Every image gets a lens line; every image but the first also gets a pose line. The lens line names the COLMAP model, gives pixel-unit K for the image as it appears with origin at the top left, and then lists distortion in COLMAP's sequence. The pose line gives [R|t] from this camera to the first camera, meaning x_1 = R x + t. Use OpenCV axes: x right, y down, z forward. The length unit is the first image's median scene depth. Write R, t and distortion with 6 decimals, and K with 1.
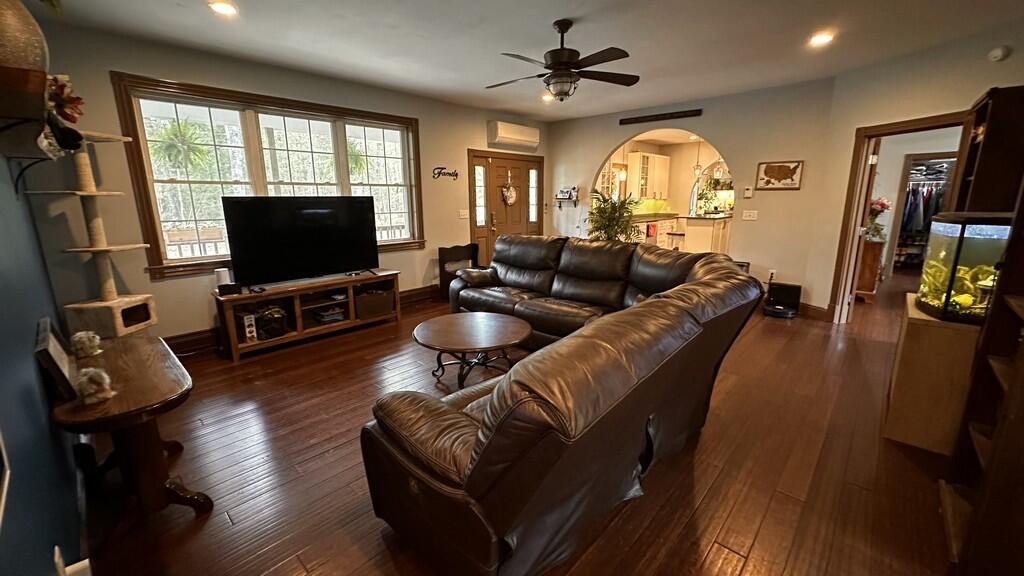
lens RADIAL K [[406.7, 0, 510.5], [0, 406.7, 285.8], [0, 0, 1]] dist [-0.000893, 0.000352]
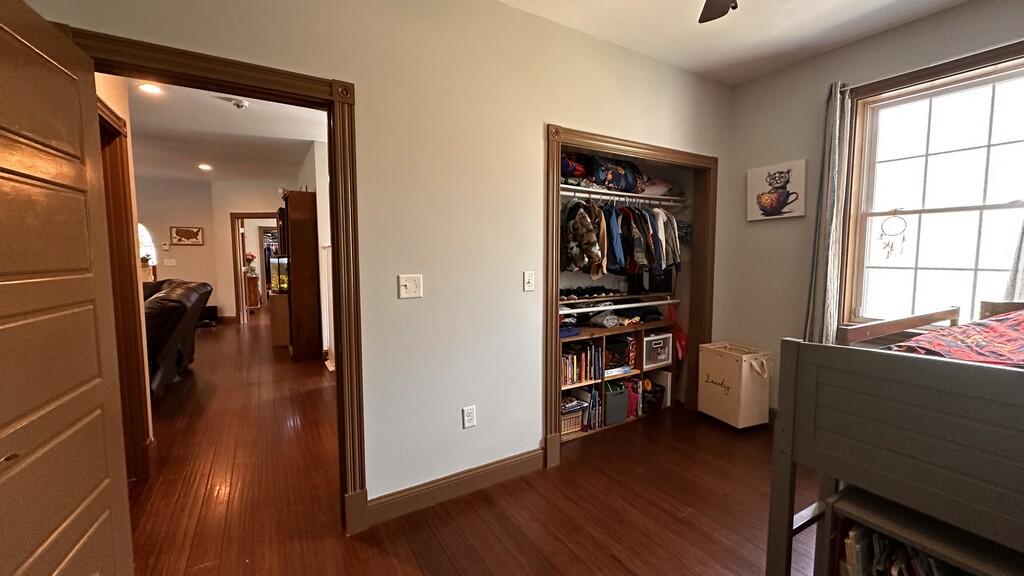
lens RADIAL K [[406.7, 0, 519.3], [0, 406.7, 284.4], [0, 0, 1]] dist [-0.000893, 0.000352]
pose [[0.259984, -0.065687, 0.963376, -0.493599], [0.201515, 0.979407, 0.012397, 0.137090], [-0.944352, 0.190912, 0.267867, -0.545658]]
